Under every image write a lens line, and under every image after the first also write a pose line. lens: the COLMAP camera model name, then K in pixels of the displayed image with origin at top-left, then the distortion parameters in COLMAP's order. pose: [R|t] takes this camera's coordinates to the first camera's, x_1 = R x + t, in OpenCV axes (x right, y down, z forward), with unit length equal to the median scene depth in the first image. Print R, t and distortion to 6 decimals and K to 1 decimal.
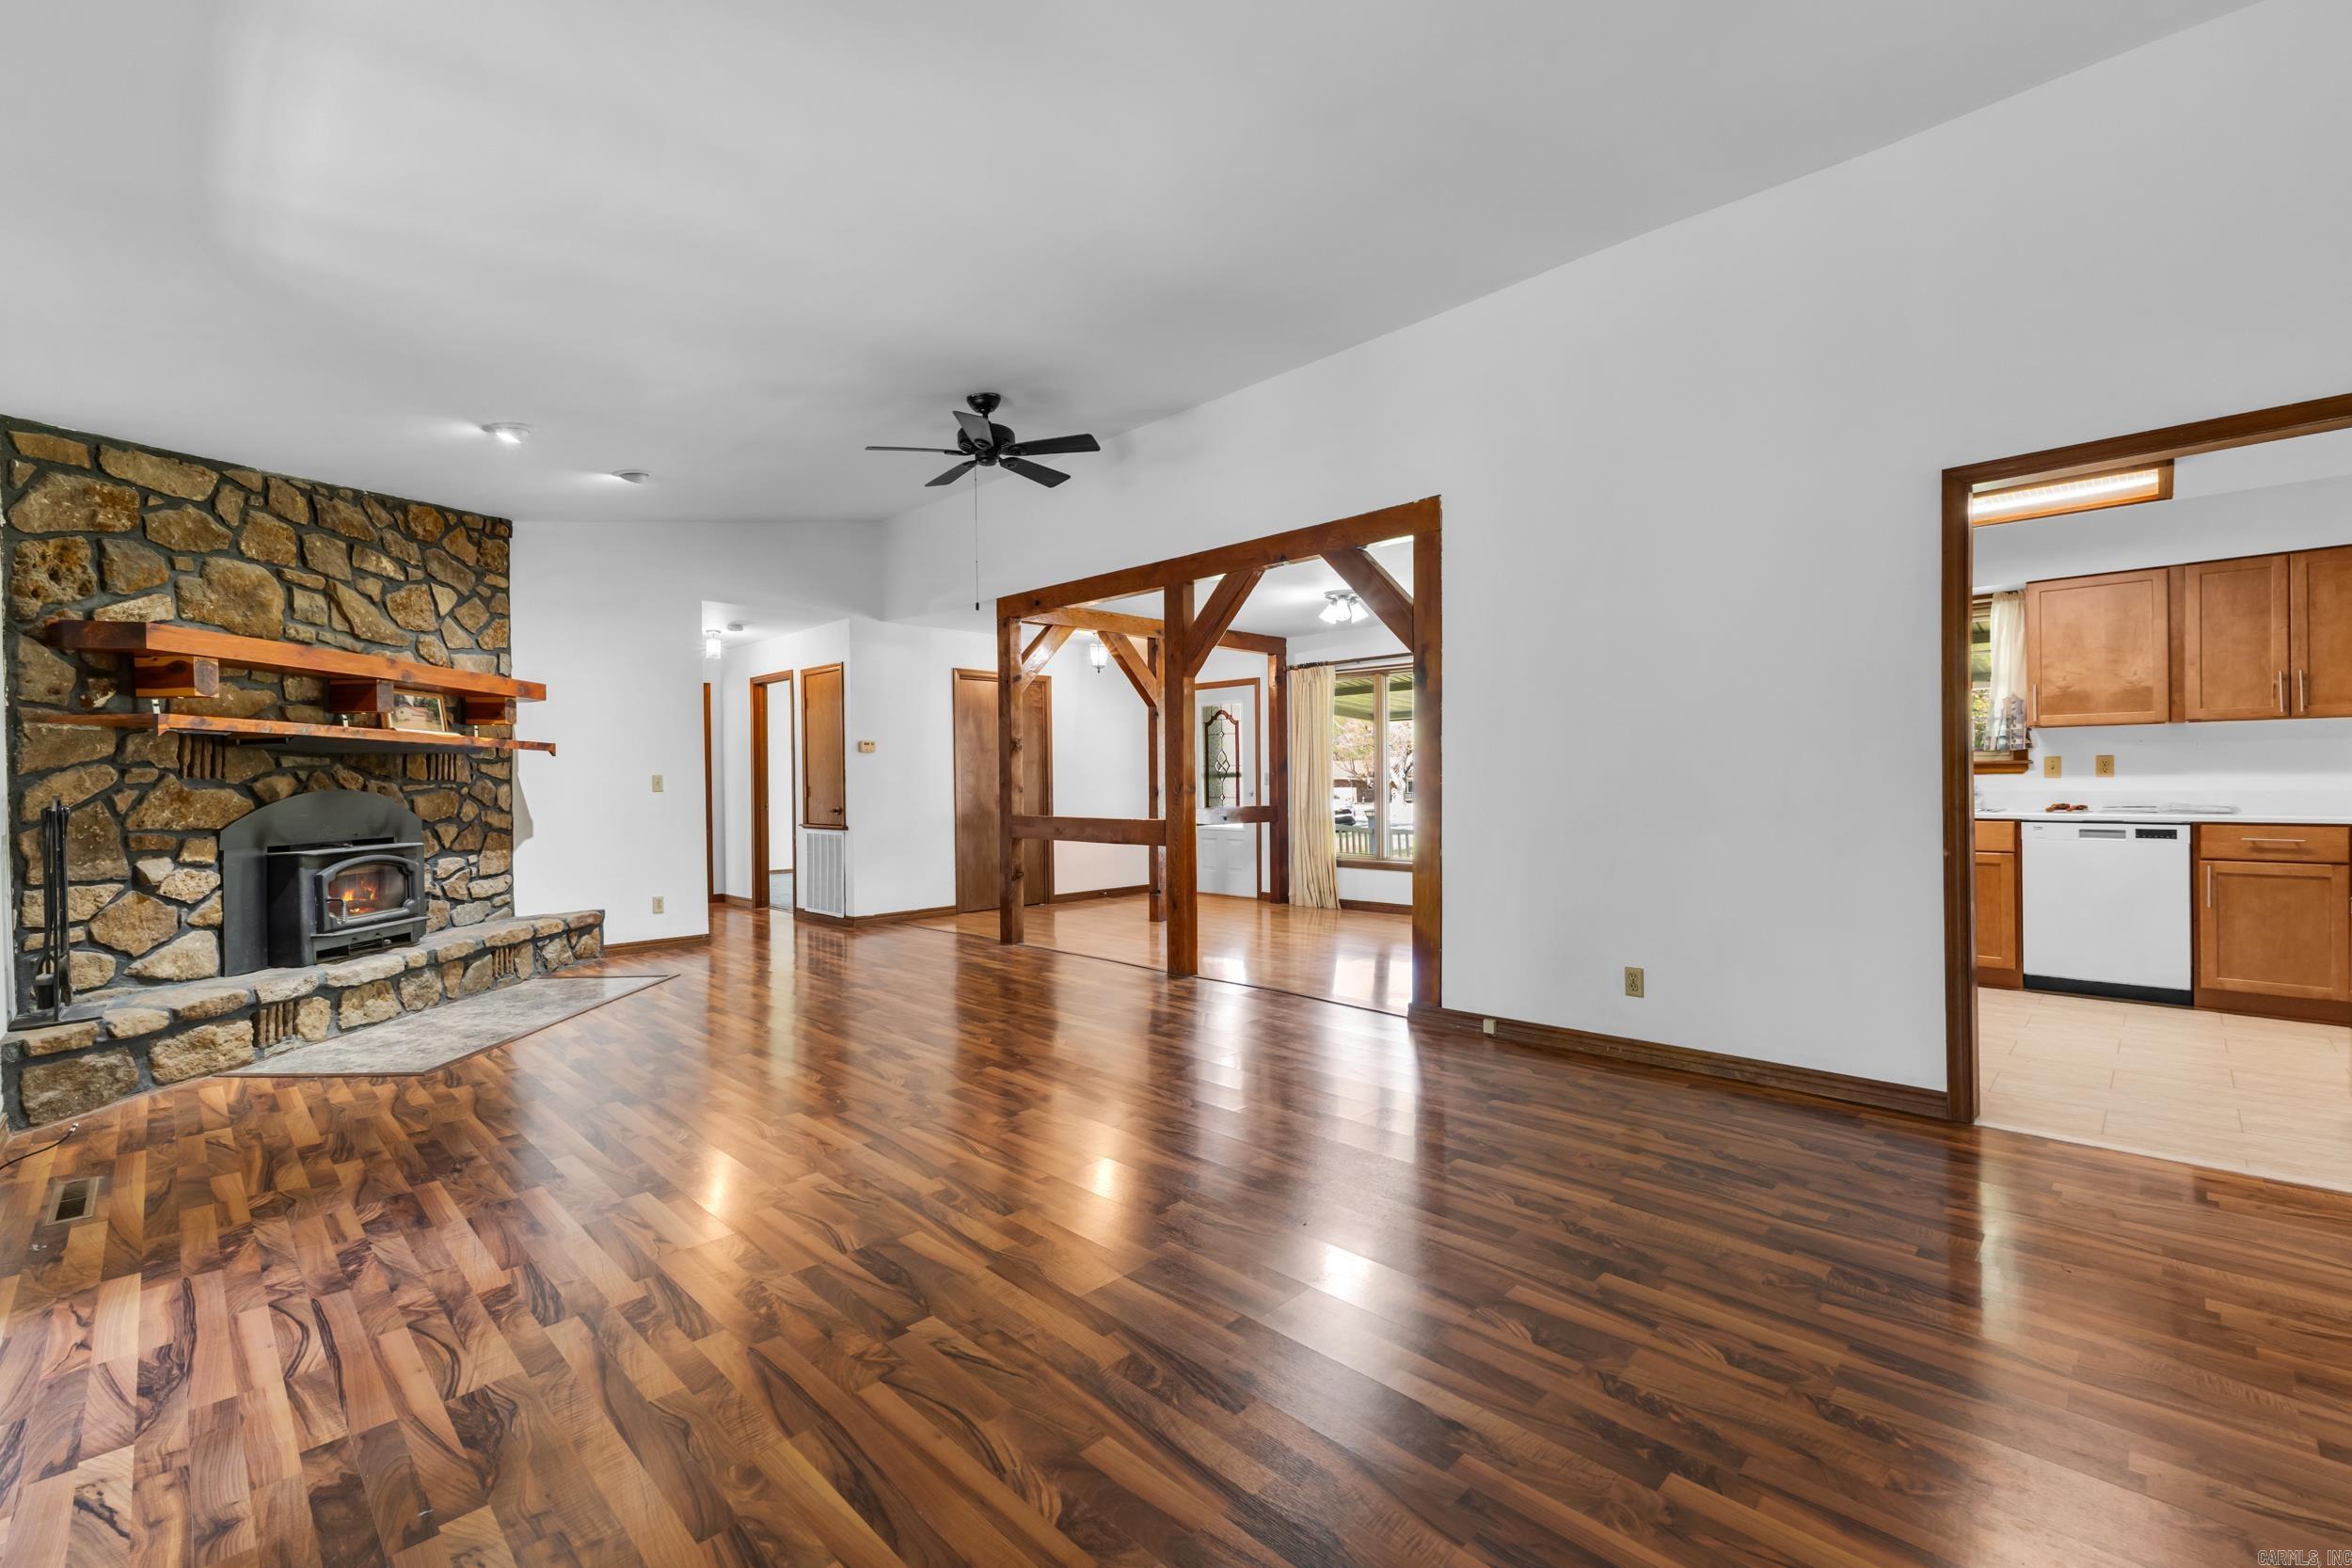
lens RADIAL K [[990.7, 0, 1178.3], [0, 990.7, 781.6], [0, 0, 1]] dist [0.002855, -0.000360]
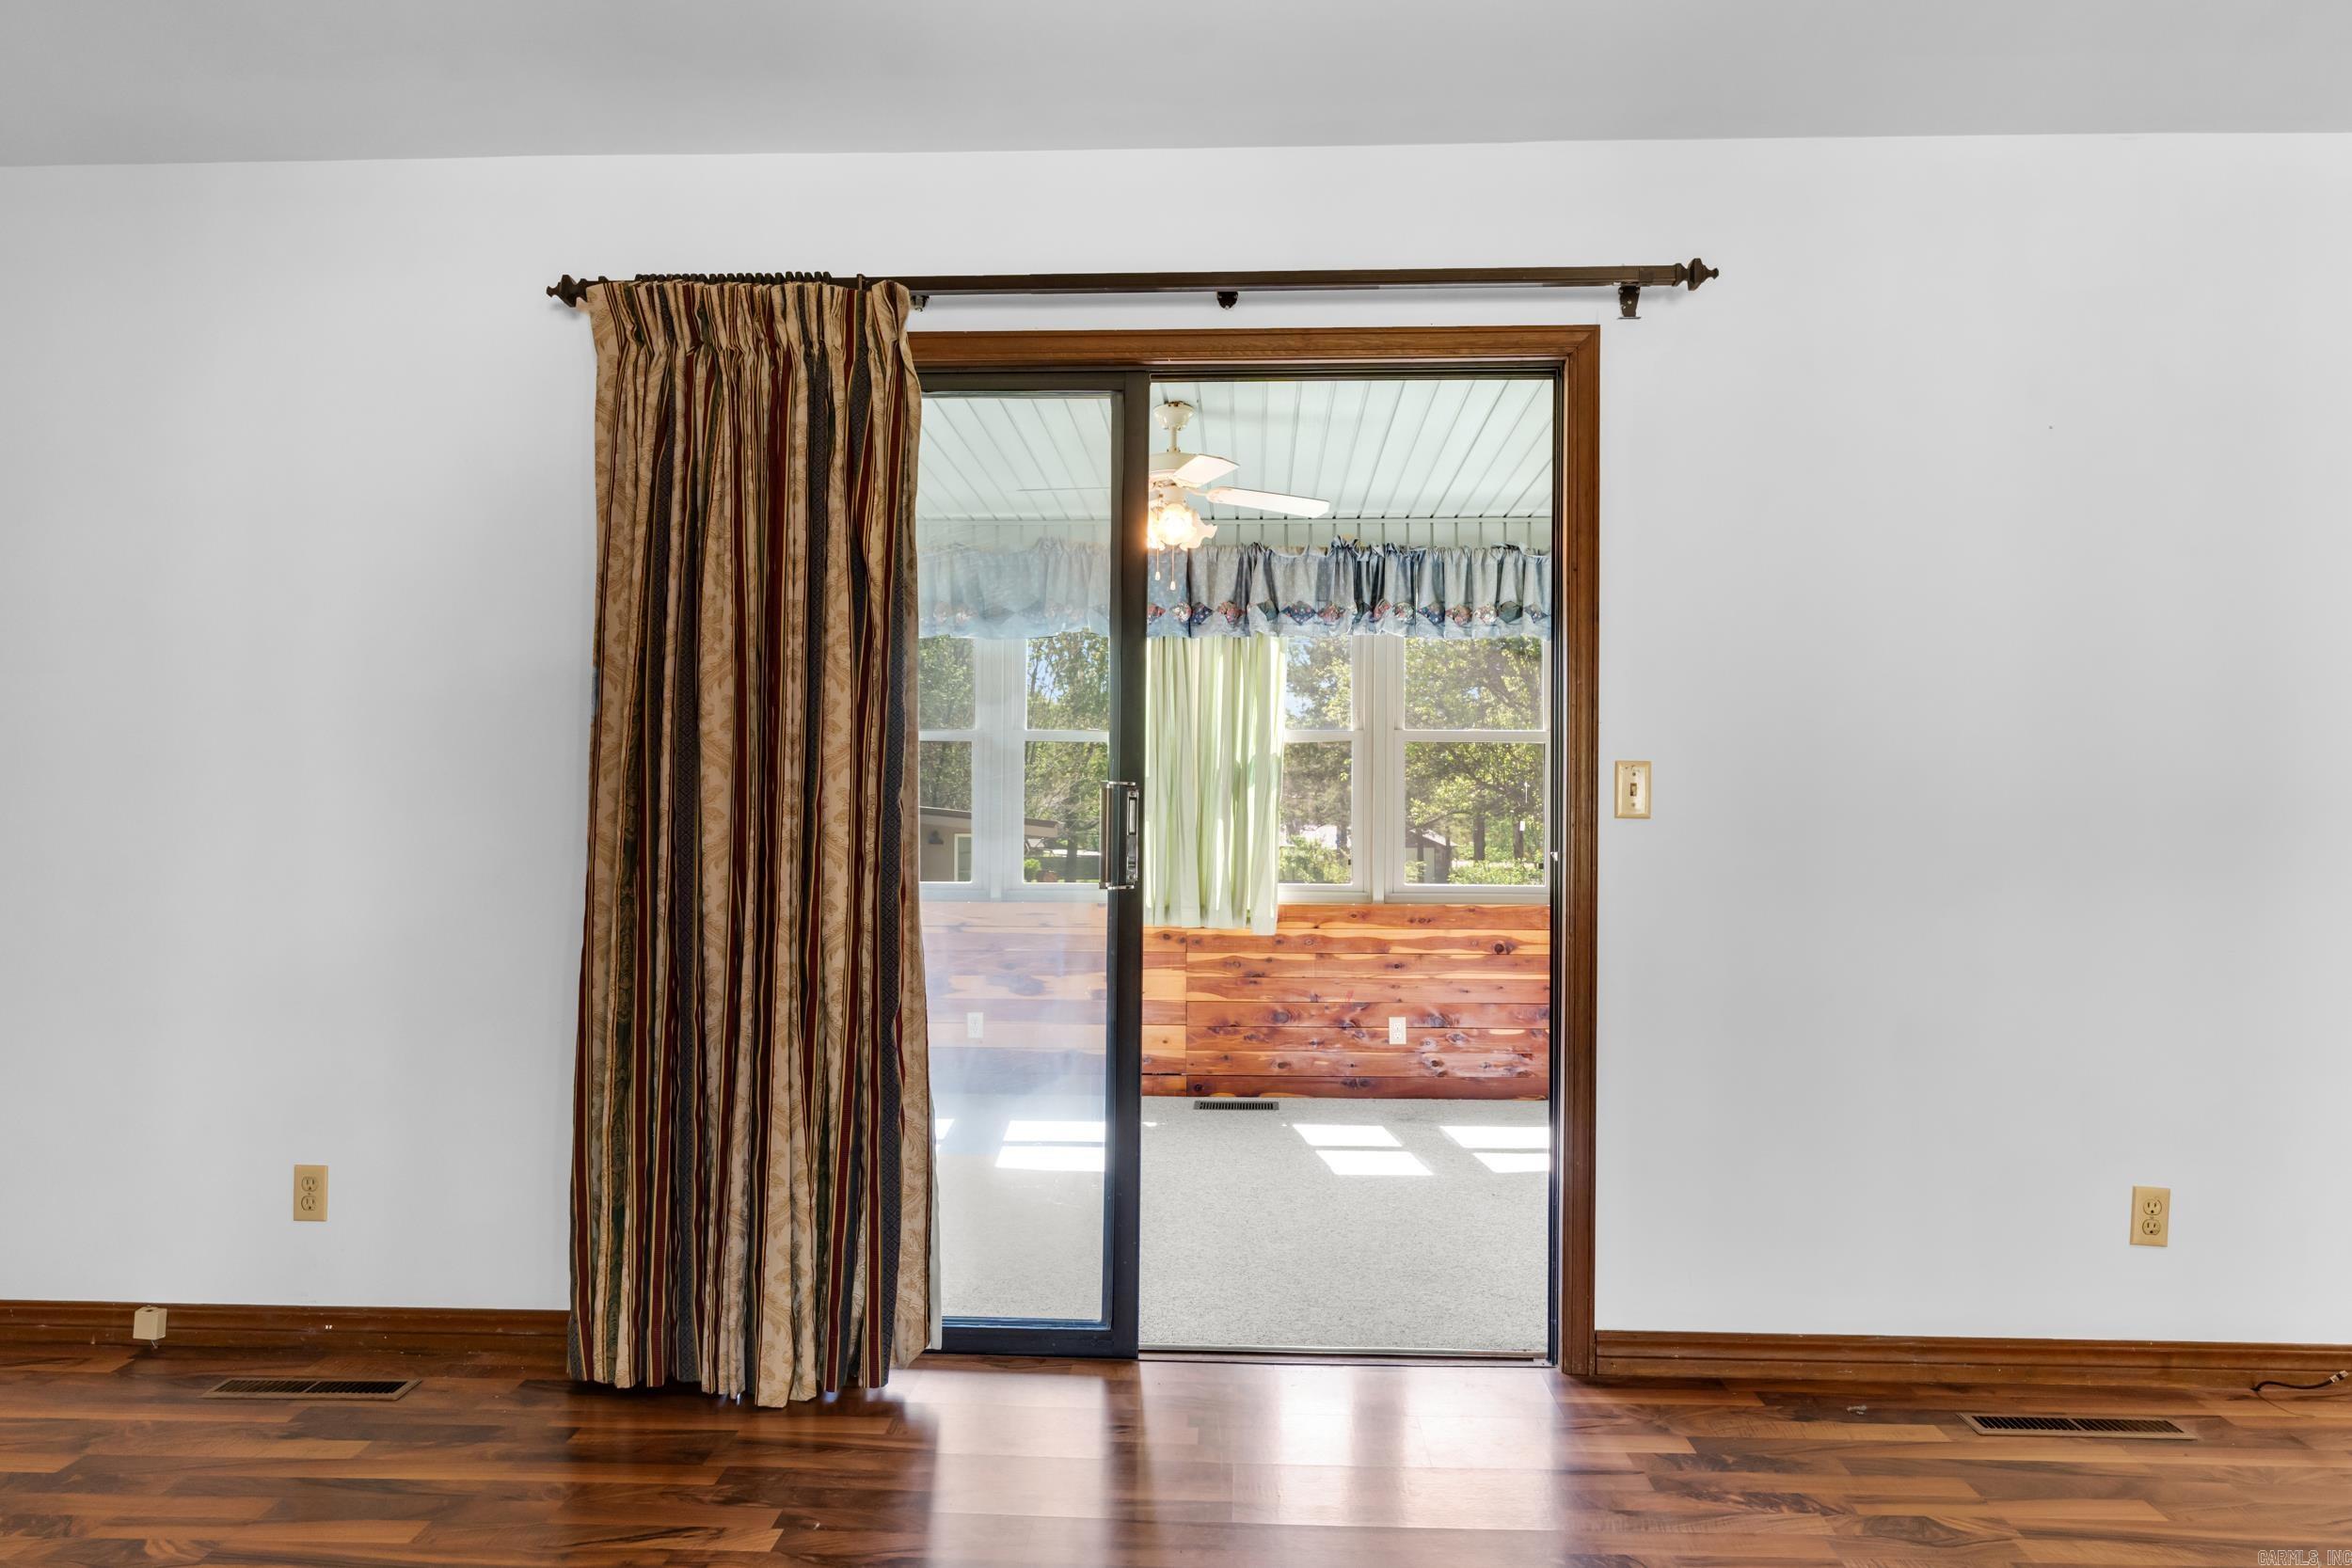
lens RADIAL K [[1362.9, 0, 1195.2], [0, 1362.9, 794.8], [0, 0, 1]] dist [0.008254, -0.002173]
pose [[-0.742302, -0.003137, -0.670058, -0.038753], [0.001199, 0.999981, -0.006011, 0.003888], [0.670064, -0.005266, -0.742284, 0.738874]]
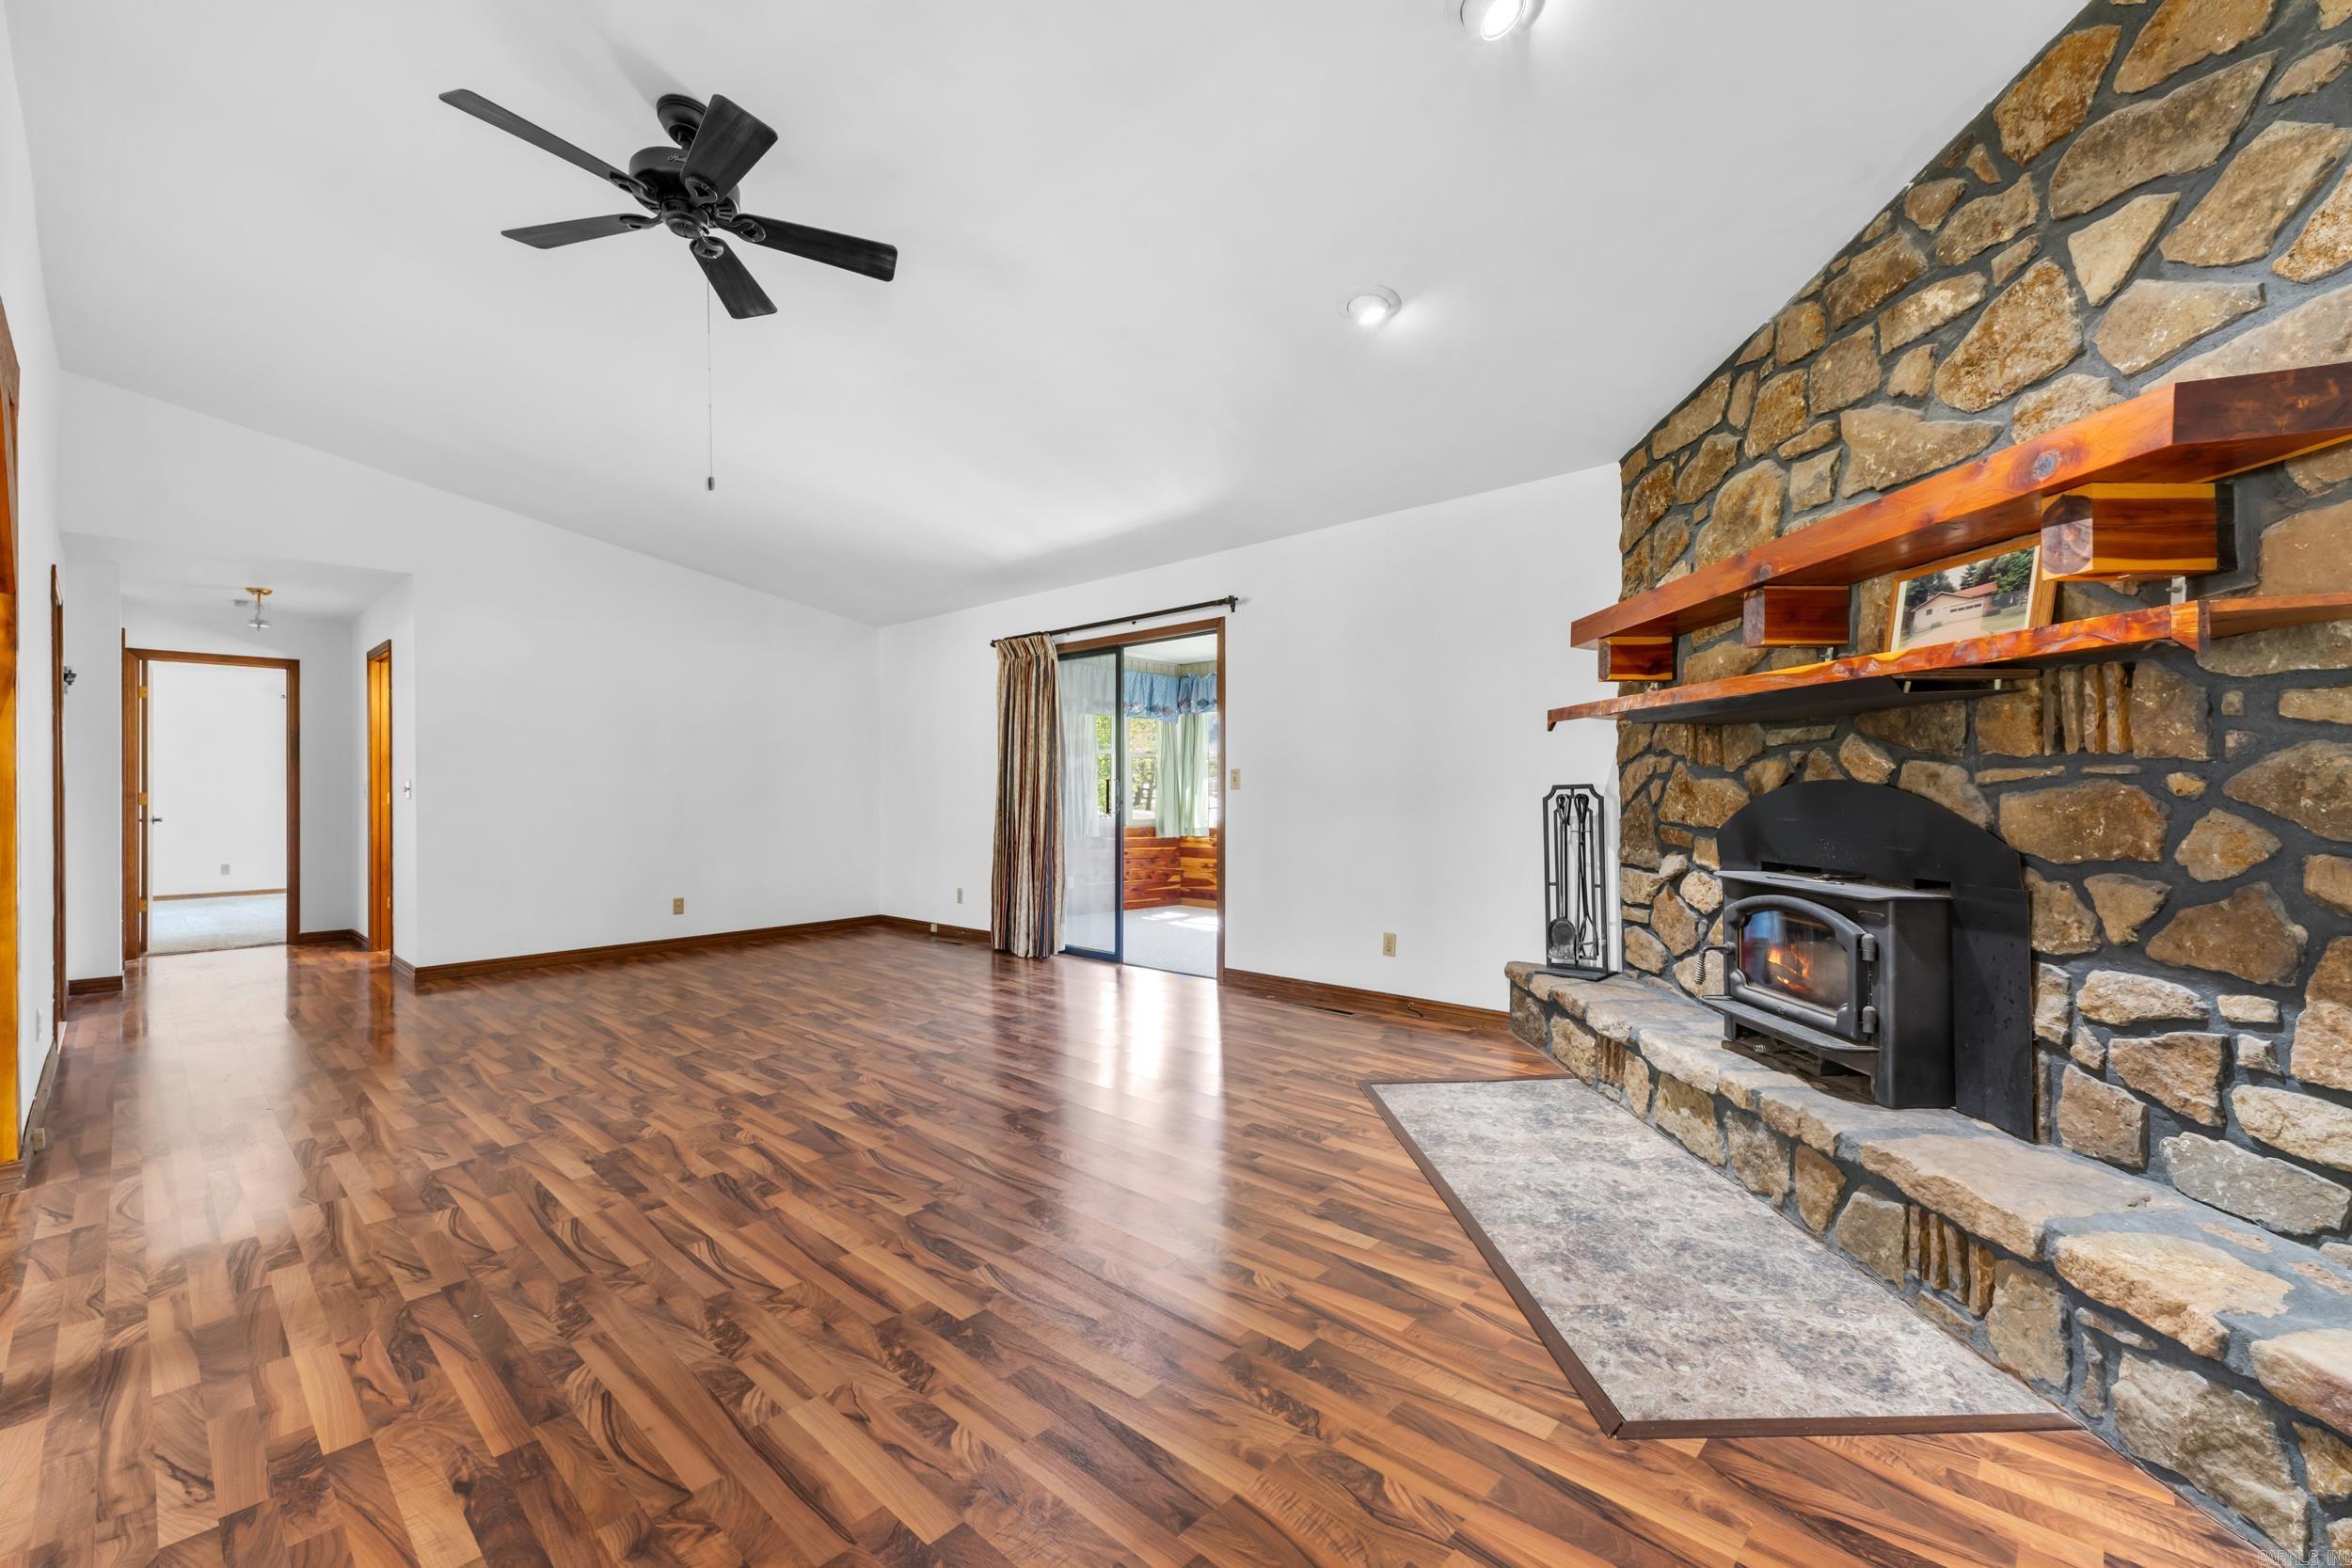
lens RADIAL K [[990.7, 0, 1174.2], [0, 990.7, 782.7], [0, 0, 1]] dist [0.002855, -0.000360]
pose [[-0.999693, 0.018199, -0.016810, -0.470868], [0.018250, 0.999829, -0.002890, 0.004602], [0.016754, -0.003196, -0.999855, 1.616931]]
